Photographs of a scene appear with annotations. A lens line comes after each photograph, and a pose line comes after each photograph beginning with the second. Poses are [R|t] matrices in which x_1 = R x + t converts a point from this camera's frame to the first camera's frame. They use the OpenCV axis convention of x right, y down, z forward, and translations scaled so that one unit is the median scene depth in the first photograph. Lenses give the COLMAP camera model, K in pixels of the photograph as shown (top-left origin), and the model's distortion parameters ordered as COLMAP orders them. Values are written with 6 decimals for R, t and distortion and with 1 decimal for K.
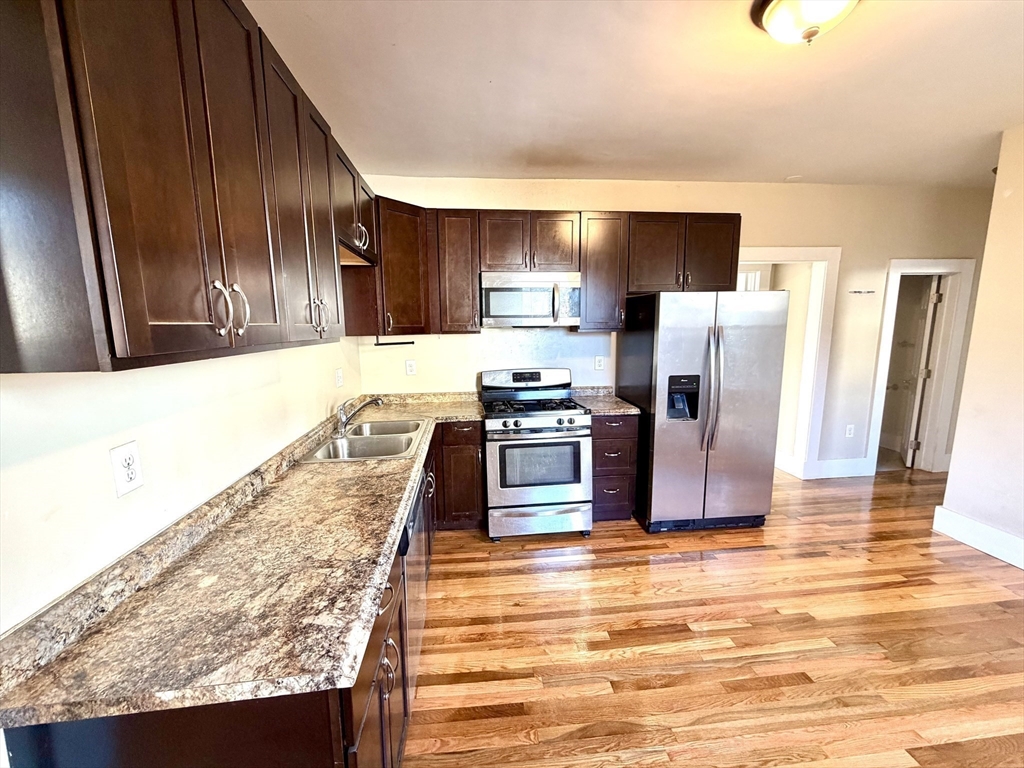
lens RADIAL K [[406.2, 0, 510.8], [0, 406.2, 383.1], [0, 0, 1]] dist [-0.000544, 0.000472]
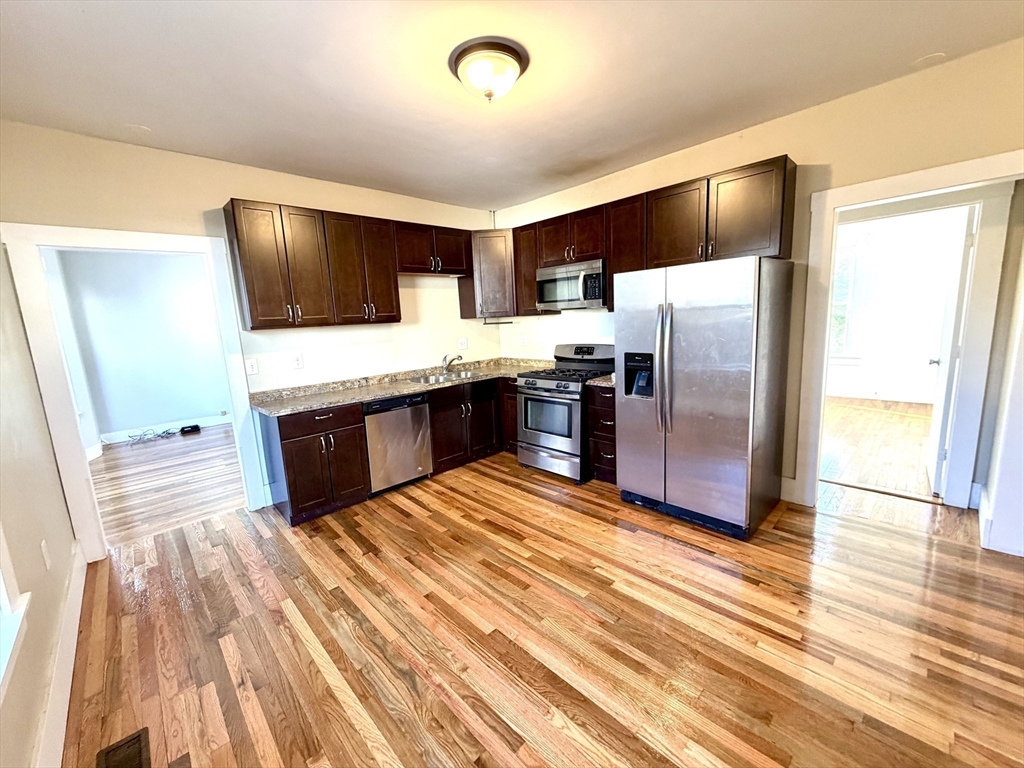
lens RADIAL K [[406.2, 0, 510.7], [0, 406.2, 383.1], [0, 0, 1]] dist [-0.000544, 0.000472]
pose [[0.617505, 0.109272, -0.778940, 1.018390], [-0.070356, 0.994007, 0.083668, -0.006788], [0.783414, 0.003137, 0.621492, 0.108353]]
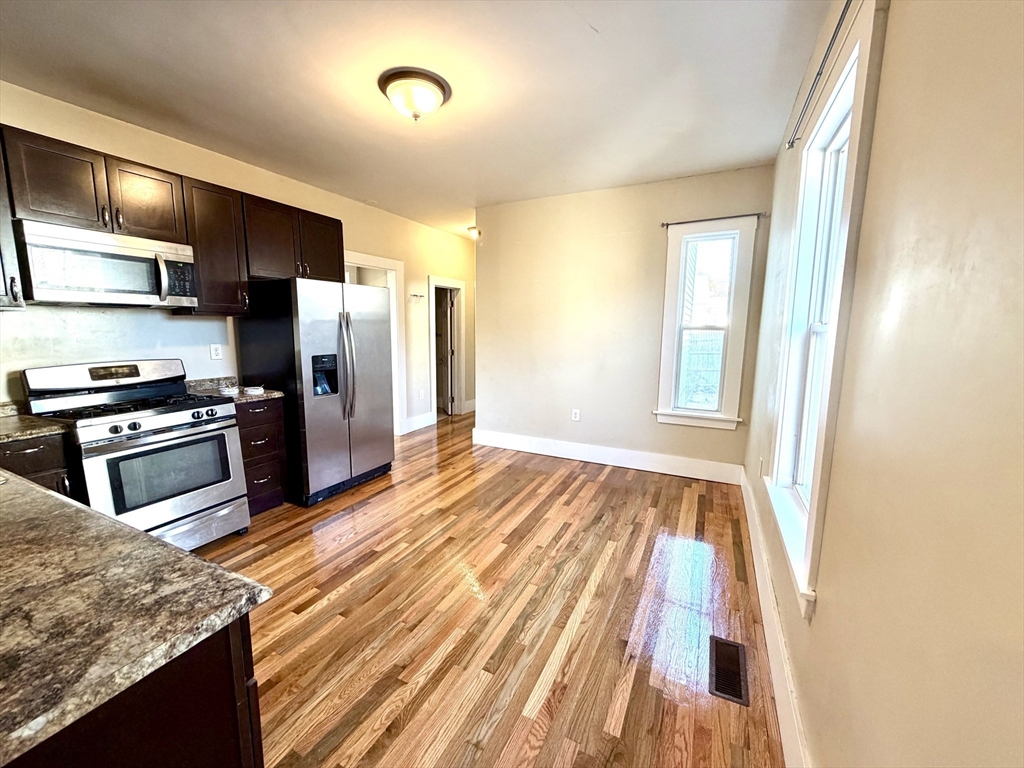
lens RADIAL K [[406.2, 0, 509.9], [0, 406.2, 382.8], [0, 0, 1]] dist [-0.000544, 0.000472]
pose [[0.540129, -0.101170, 0.835479, -0.238402], [0.107358, 0.992920, 0.050829, 0.054533], [-0.834706, 0.062241, 0.547167, -0.037944]]
